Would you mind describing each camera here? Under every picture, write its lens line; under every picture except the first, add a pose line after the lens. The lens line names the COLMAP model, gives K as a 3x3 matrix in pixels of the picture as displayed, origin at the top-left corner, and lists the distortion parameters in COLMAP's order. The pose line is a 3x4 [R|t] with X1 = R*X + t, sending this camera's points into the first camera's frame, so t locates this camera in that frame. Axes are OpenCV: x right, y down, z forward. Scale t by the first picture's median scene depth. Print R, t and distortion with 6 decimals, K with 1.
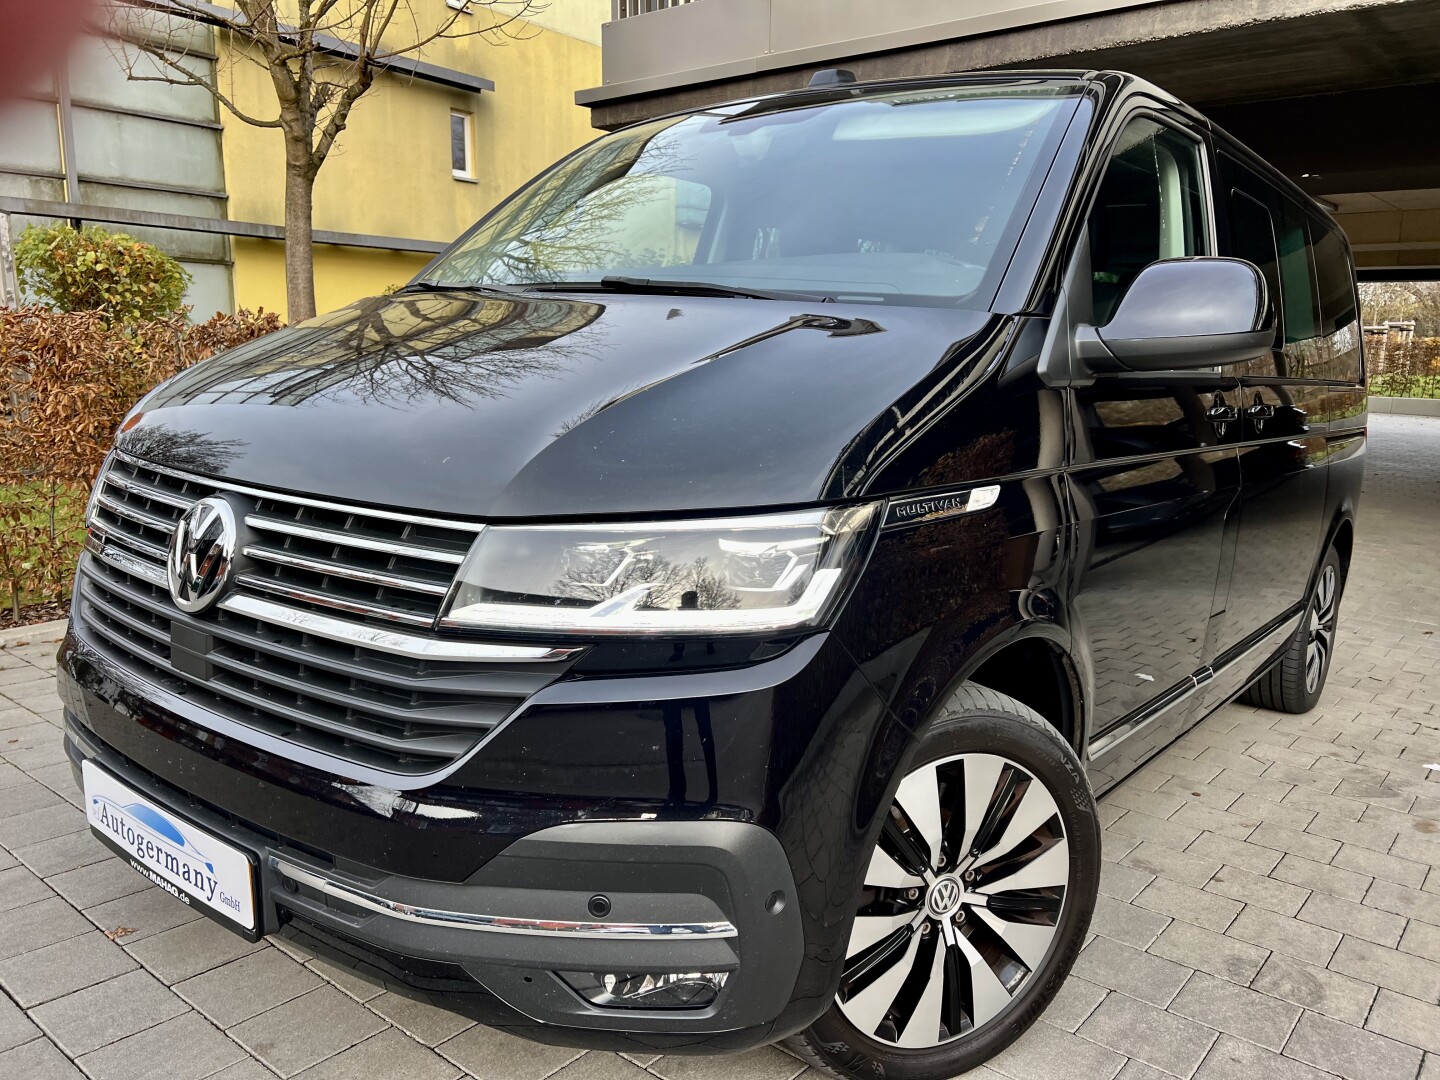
lens RADIAL K [[1085.8, 0, 729.2], [0, 1085.8, 538.1], [0, 0, 1]] dist [0.058861, -0.062911]
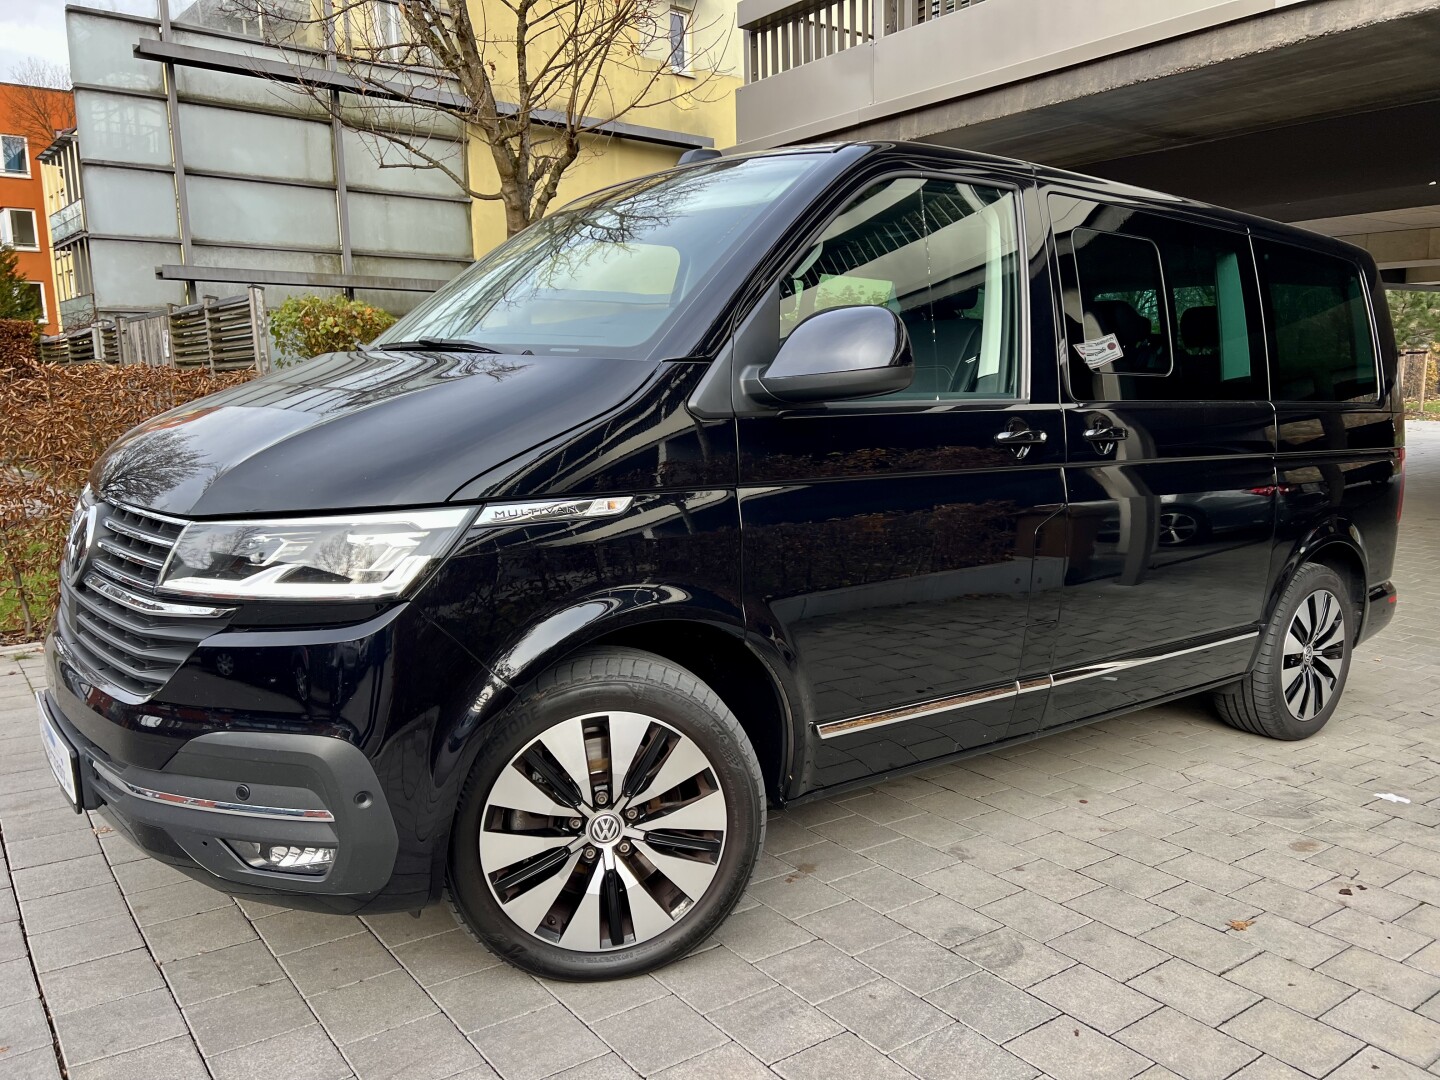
lens RADIAL K [[1089.5, 0, 730.8], [0, 1089.5, 530.1], [0, 0, 1]] dist [0.065120, -0.076216]
pose [[0.971101, 0.003157, -0.238649, 0.352620], [-0.012368, 0.999235, -0.037108, 0.019708], [0.238349, 0.038987, 0.970397, -0.099967]]
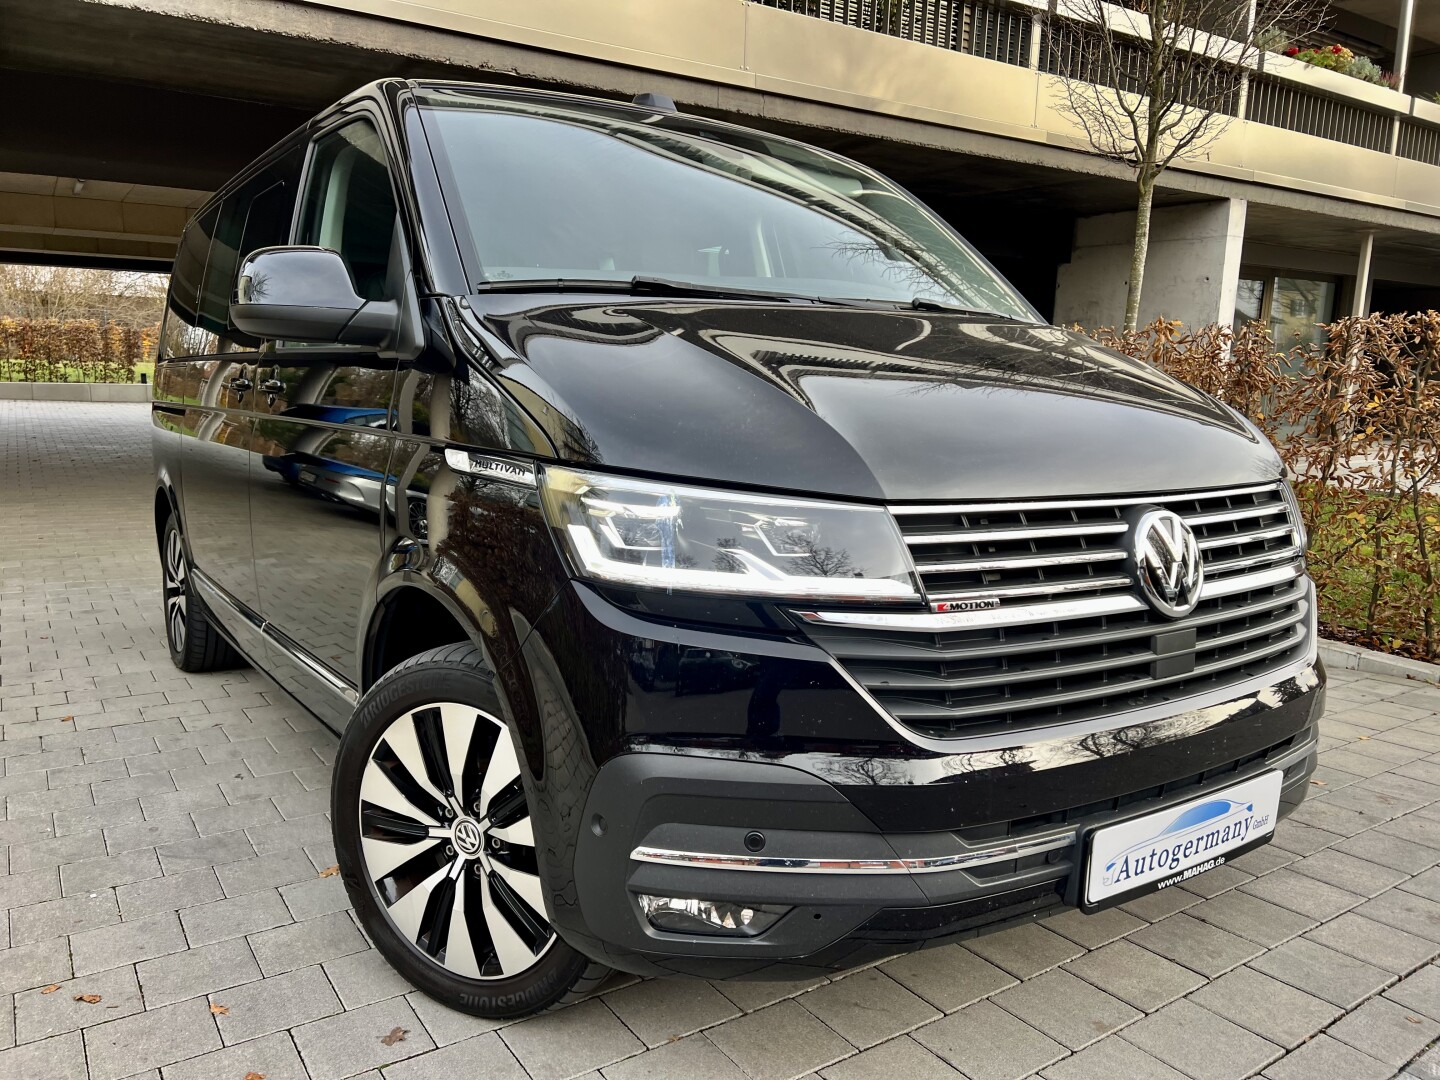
lens RADIAL K [[1085.8, 0, 729.2], [0, 1085.8, 538.1], [0, 0, 1]] dist [0.058861, -0.062911]
pose [[0.287407, -0.168229, 0.942919, -0.845583], [0.151210, 0.980079, 0.128769, -0.111097], [-0.945797, 0.105569, 0.307119, 0.564467]]
